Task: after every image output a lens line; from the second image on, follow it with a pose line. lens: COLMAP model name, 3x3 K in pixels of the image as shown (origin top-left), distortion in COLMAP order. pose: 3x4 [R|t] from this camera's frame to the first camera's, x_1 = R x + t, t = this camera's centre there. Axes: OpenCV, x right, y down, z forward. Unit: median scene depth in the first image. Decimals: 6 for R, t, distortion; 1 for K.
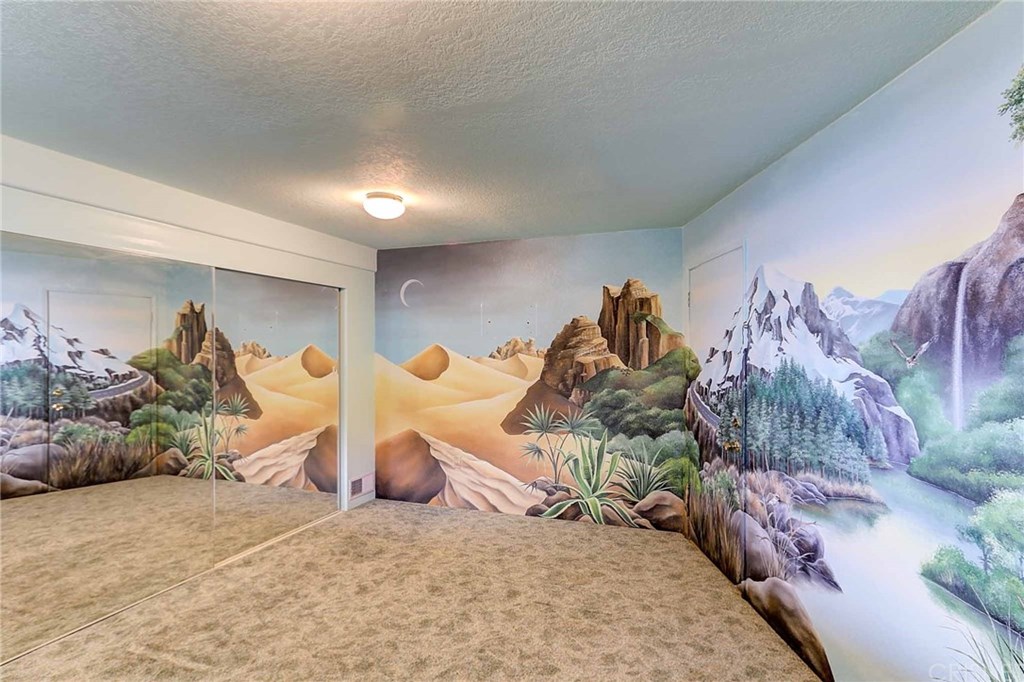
lens RADIAL K [[464.9, 0, 511.8], [0, 464.9, 347.0], [0, 0, 1]] dist [0.000262, 0.000248]
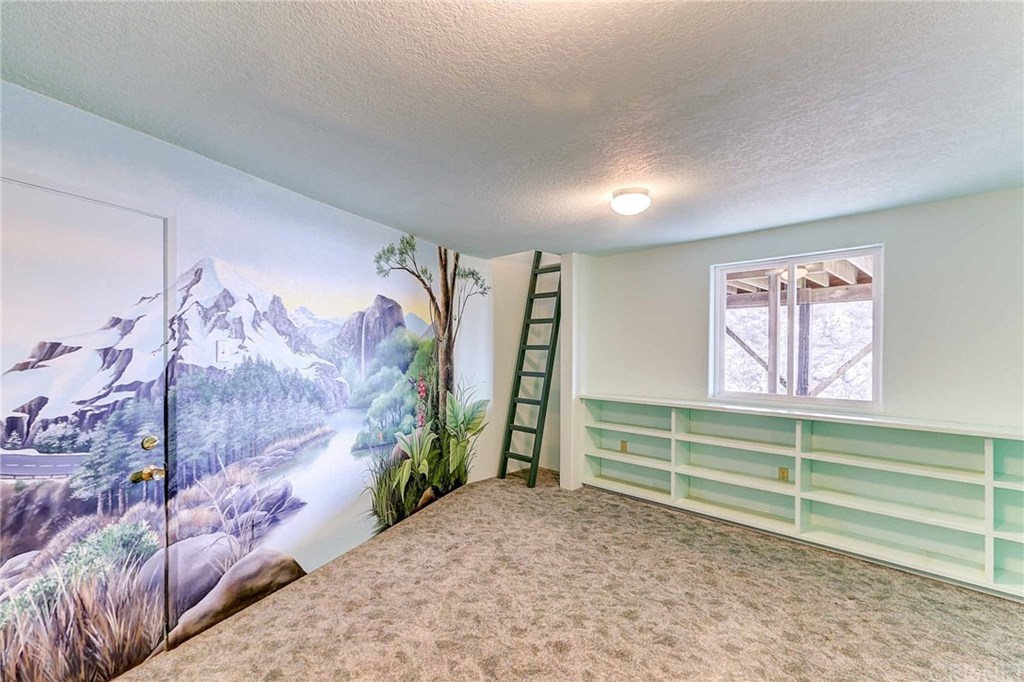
lens RADIAL K [[464.9, 0, 512.5], [0, 464.9, 347.0], [0, 0, 1]] dist [0.000262, 0.000248]
pose [[-0.914492, -0.001899, 0.404599, -0.531154], [-0.006994, 0.999914, -0.011115, 0.015073], [-0.404543, -0.012994, -0.914427, 2.101363]]
